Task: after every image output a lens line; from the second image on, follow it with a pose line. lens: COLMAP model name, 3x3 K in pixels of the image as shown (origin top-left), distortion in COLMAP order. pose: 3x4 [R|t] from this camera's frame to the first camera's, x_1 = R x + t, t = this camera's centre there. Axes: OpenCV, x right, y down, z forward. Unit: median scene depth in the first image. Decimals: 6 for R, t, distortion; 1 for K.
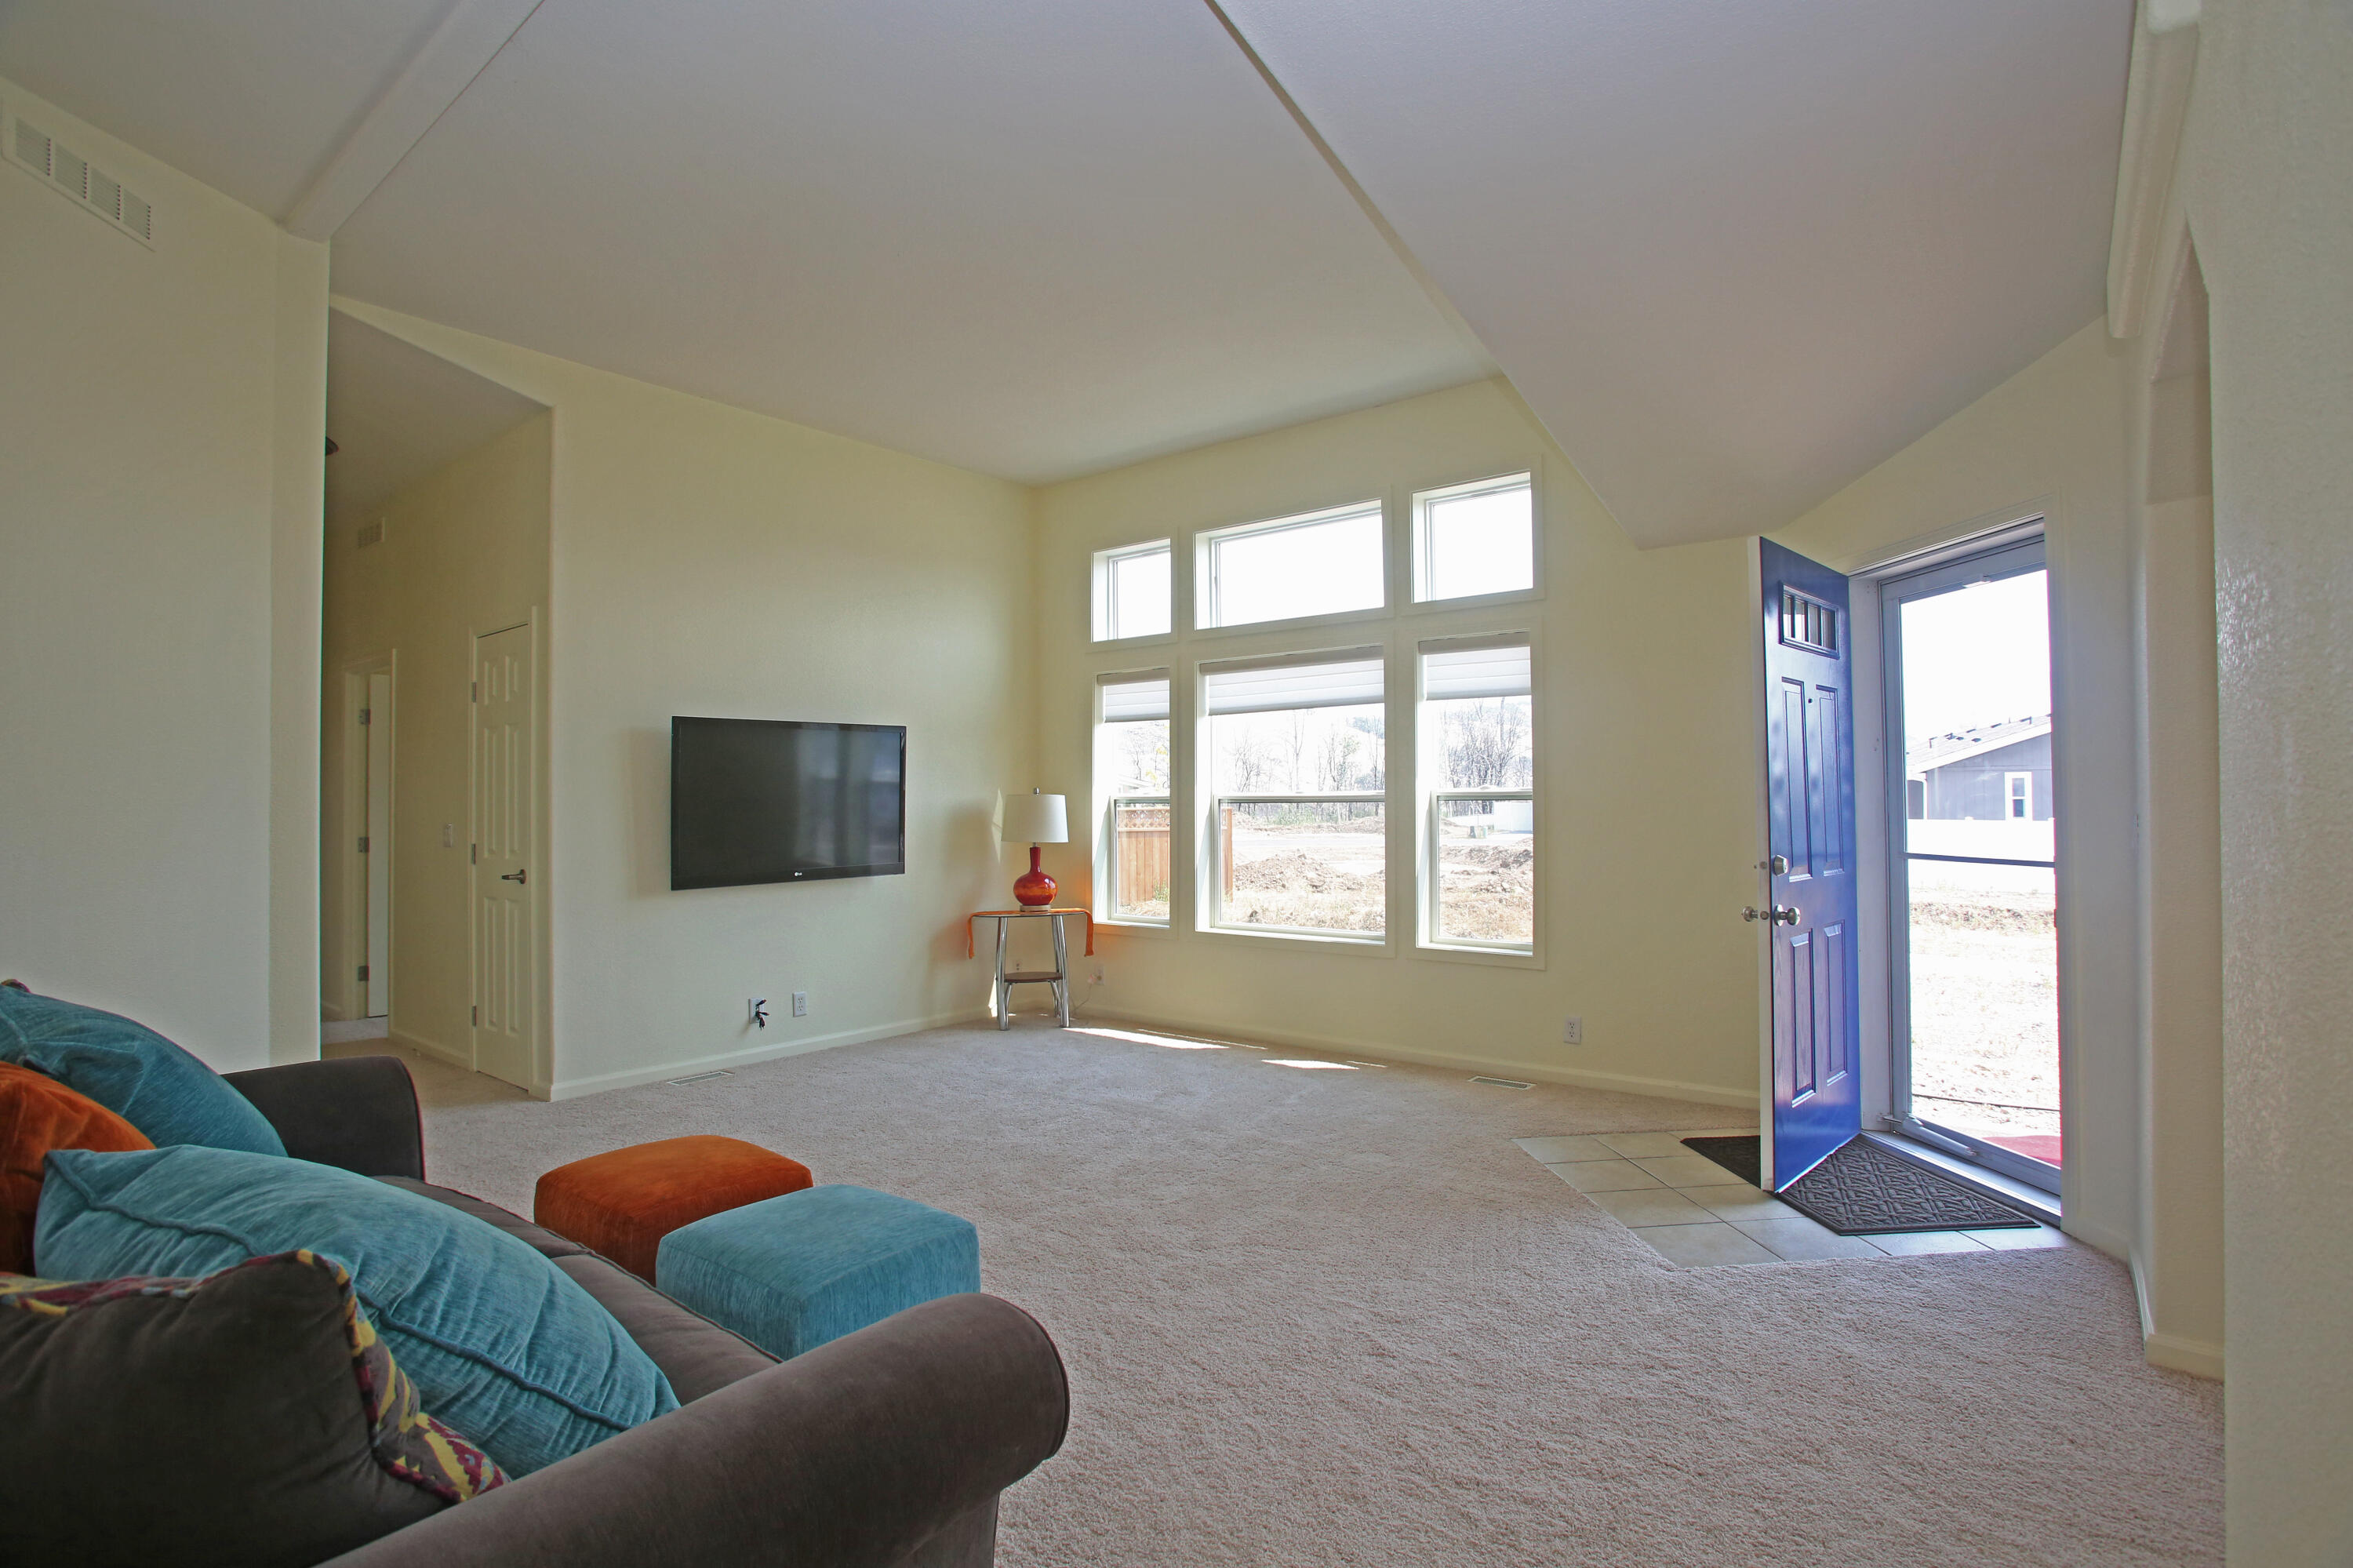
lens RADIAL K [[1157.6, 0, 1176.5], [0, 1157.6, 784.0], [0, 0, 1]] dist [-0.075609, 0.045455]
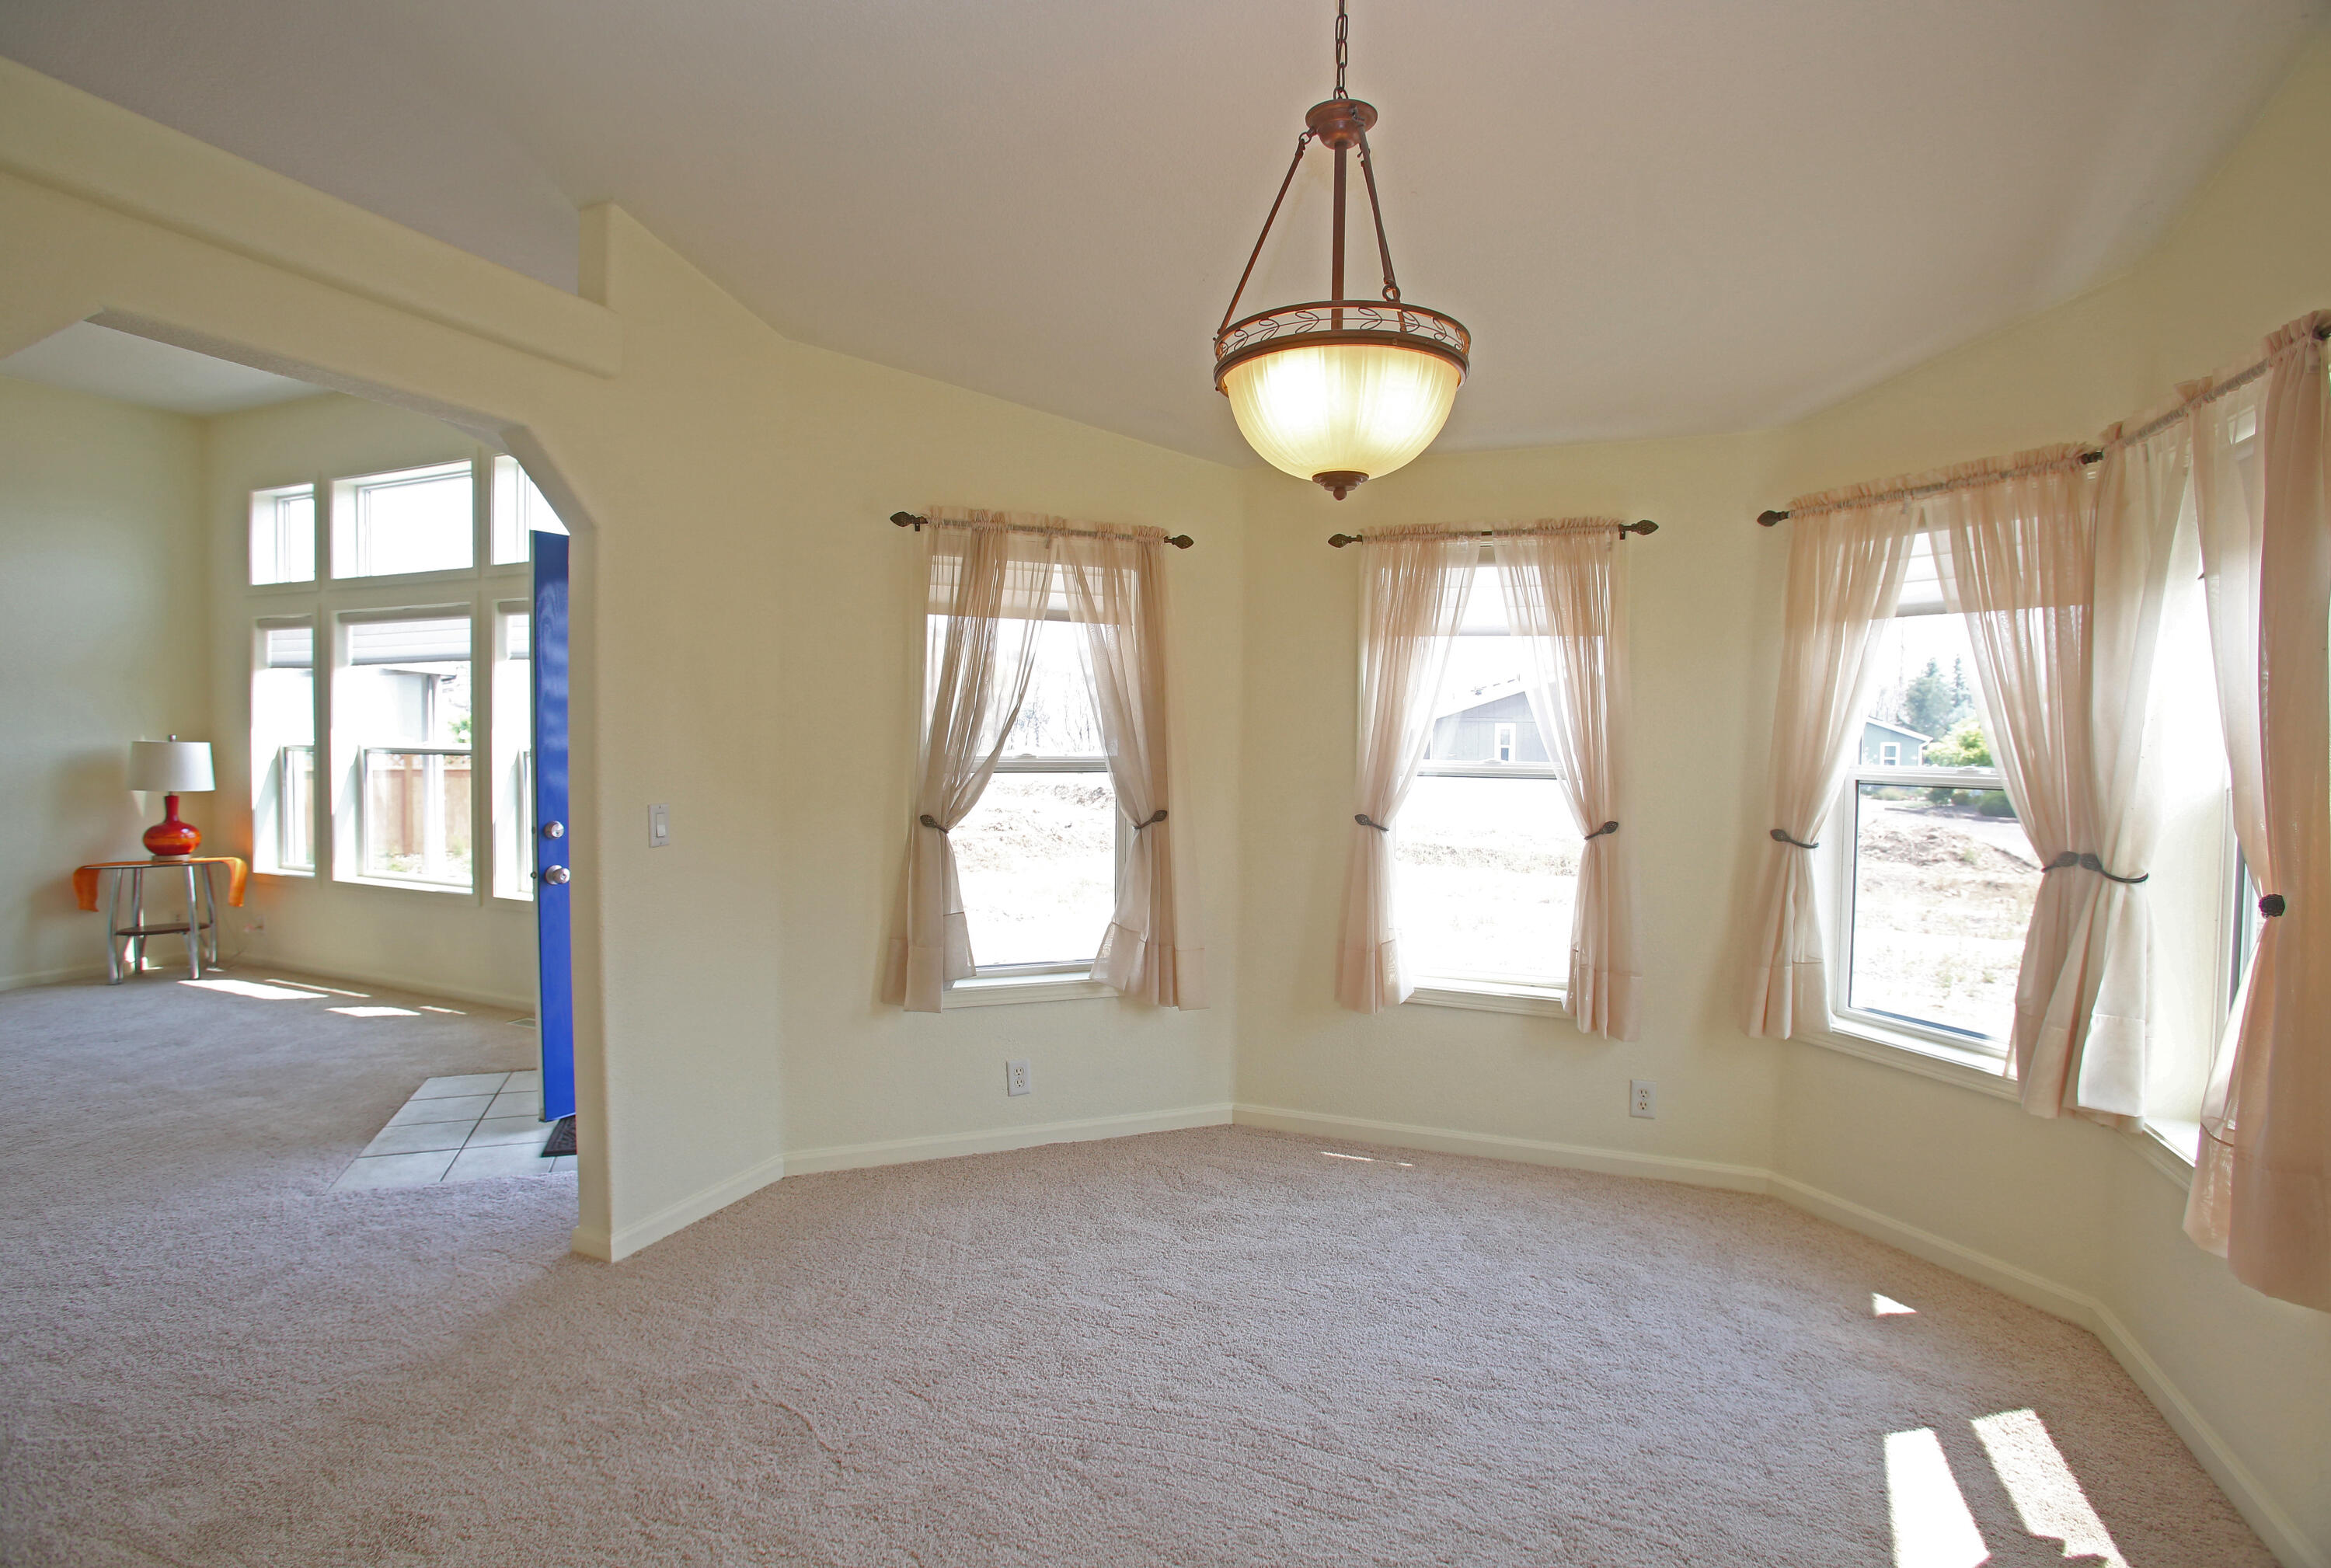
lens RADIAL K [[1165.2, 0, 1166.6], [0, 1165.2, 773.6], [0, 0, 1]] dist [-0.080676, 0.035103]
pose [[0.963993, 0.009433, 0.265762, 0.453820], [-0.022660, 0.998650, 0.046748, -0.027765], [-0.264962, -0.051087, 0.962905, -0.128666]]
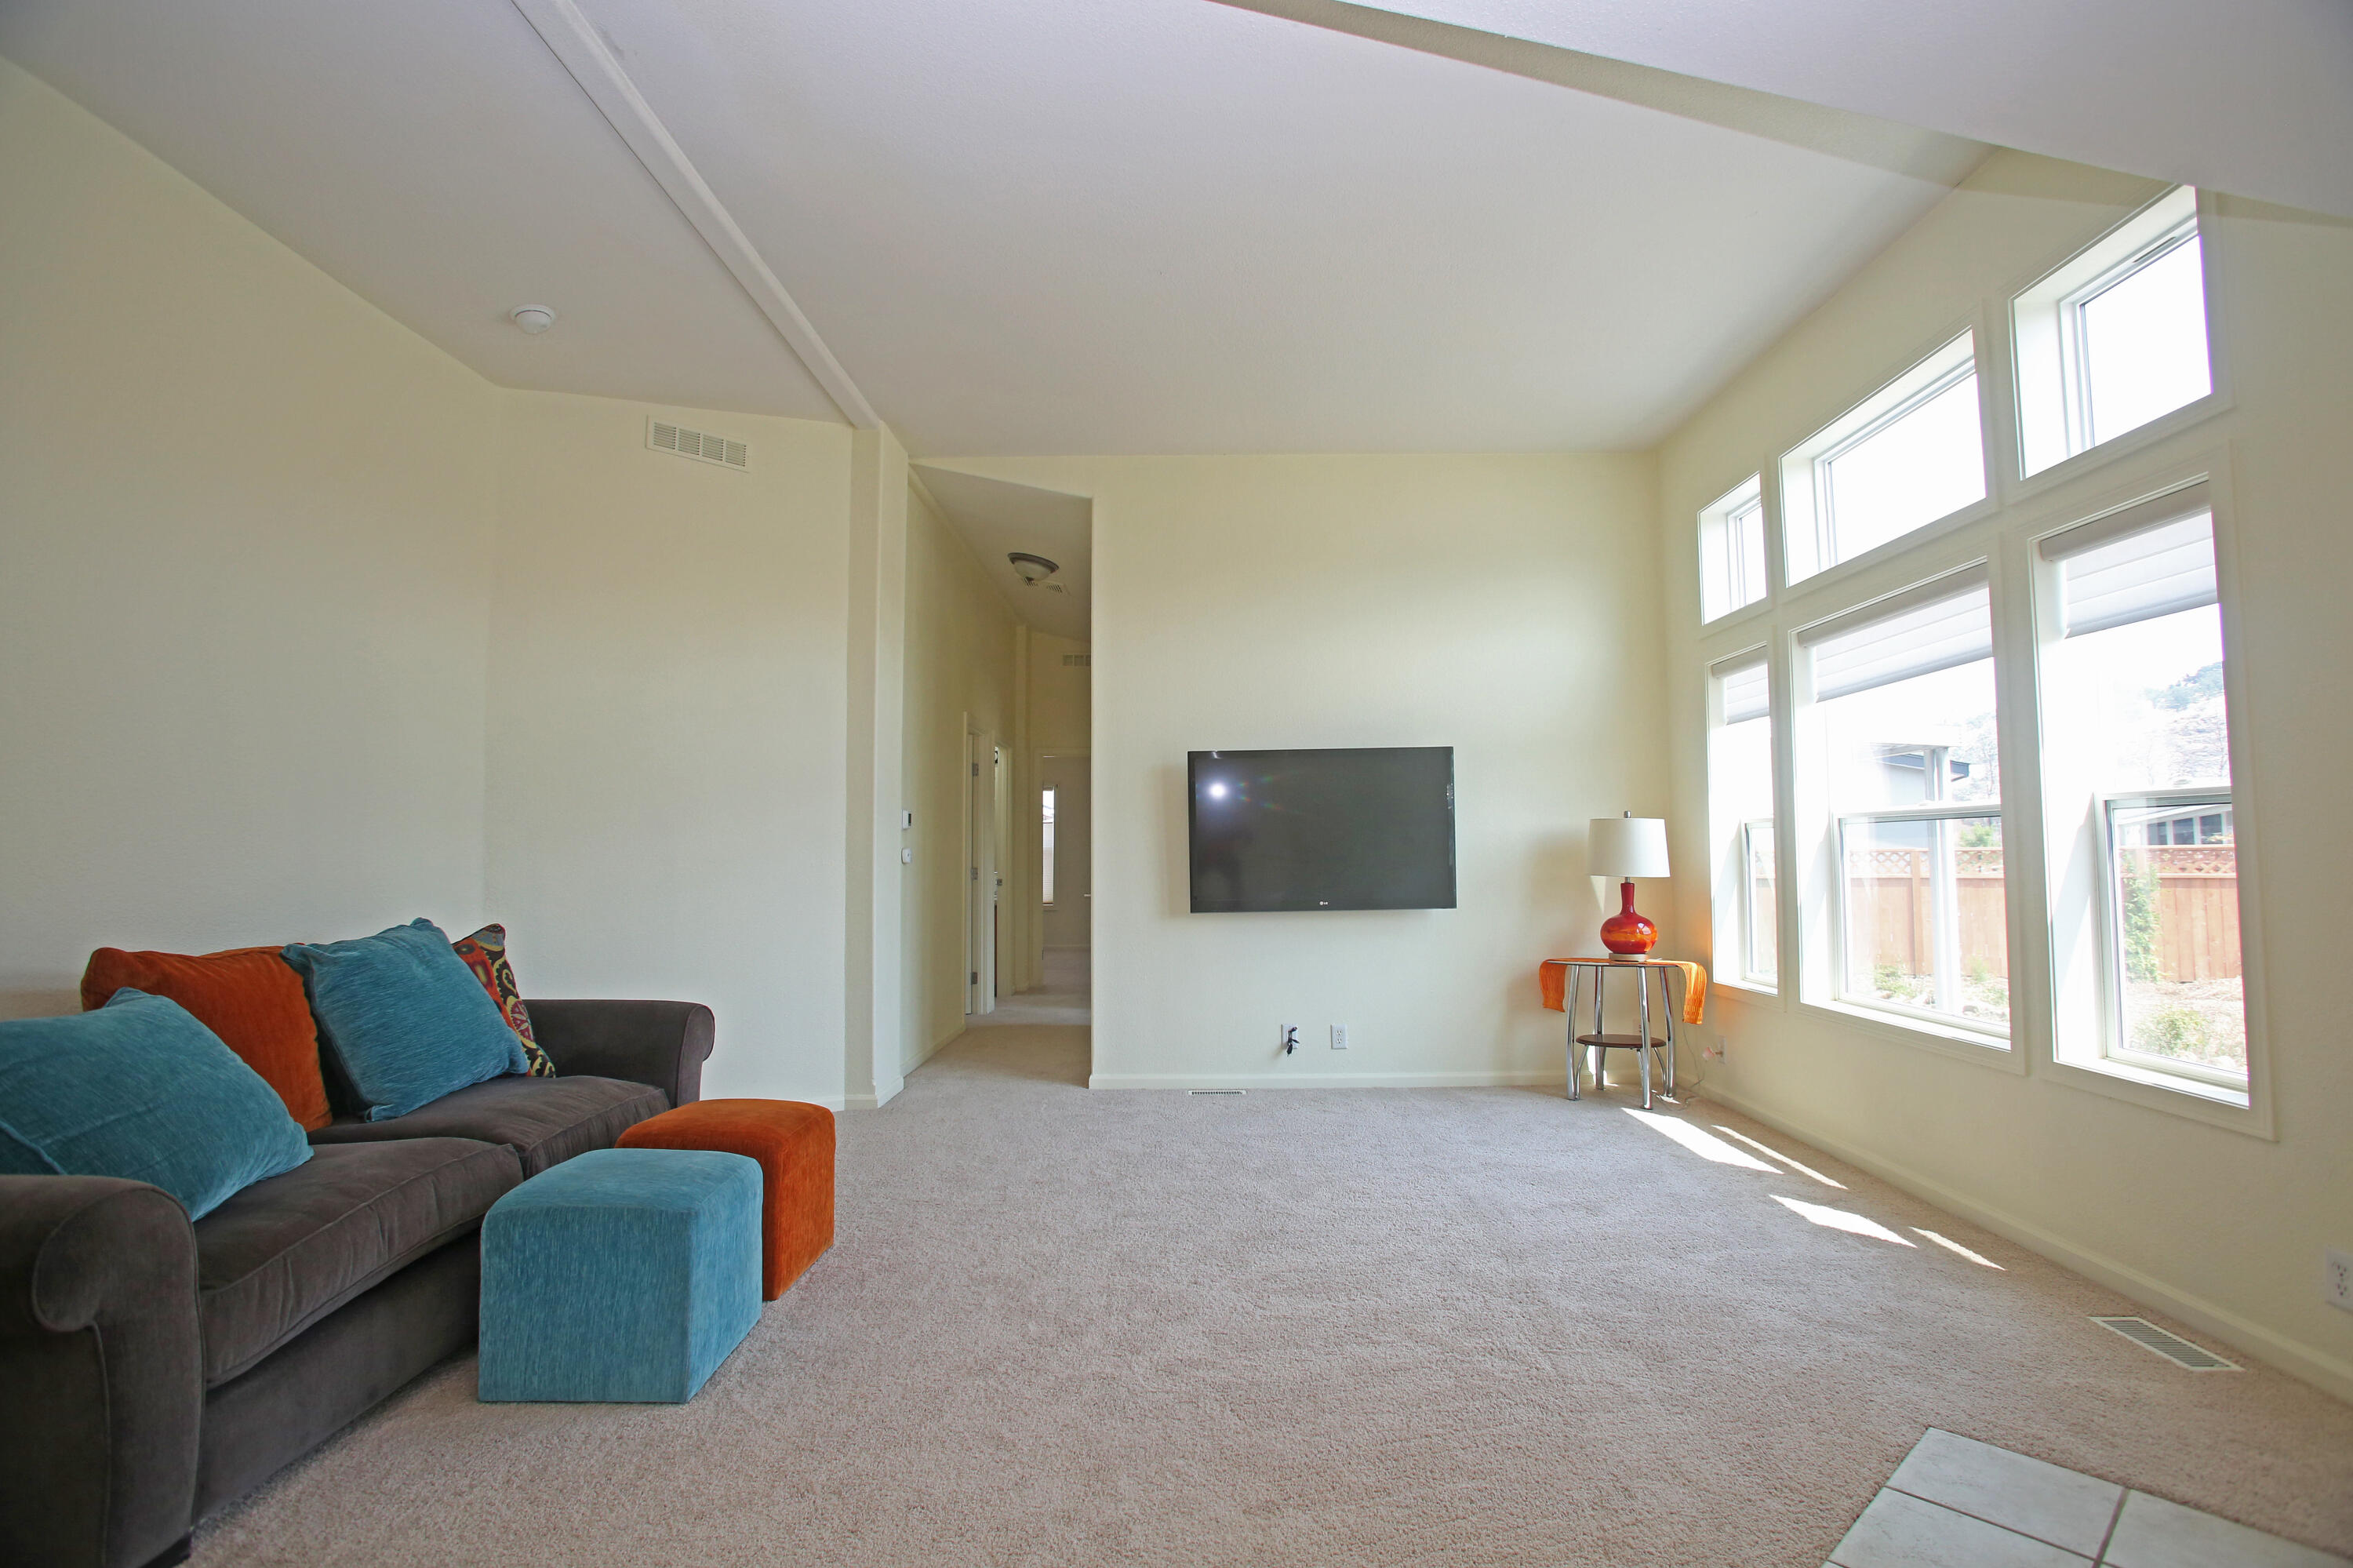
lens RADIAL K [[1157.6, 0, 1176.5], [0, 1157.6, 784.0], [0, 0, 1]] dist [-0.075609, 0.045455]
pose [[0.614448, -0.044801, -0.787684, 0.339744], [0.016070, 0.998890, -0.044279, 0.016029], [0.788794, 0.014549, 0.614486, 0.257517]]
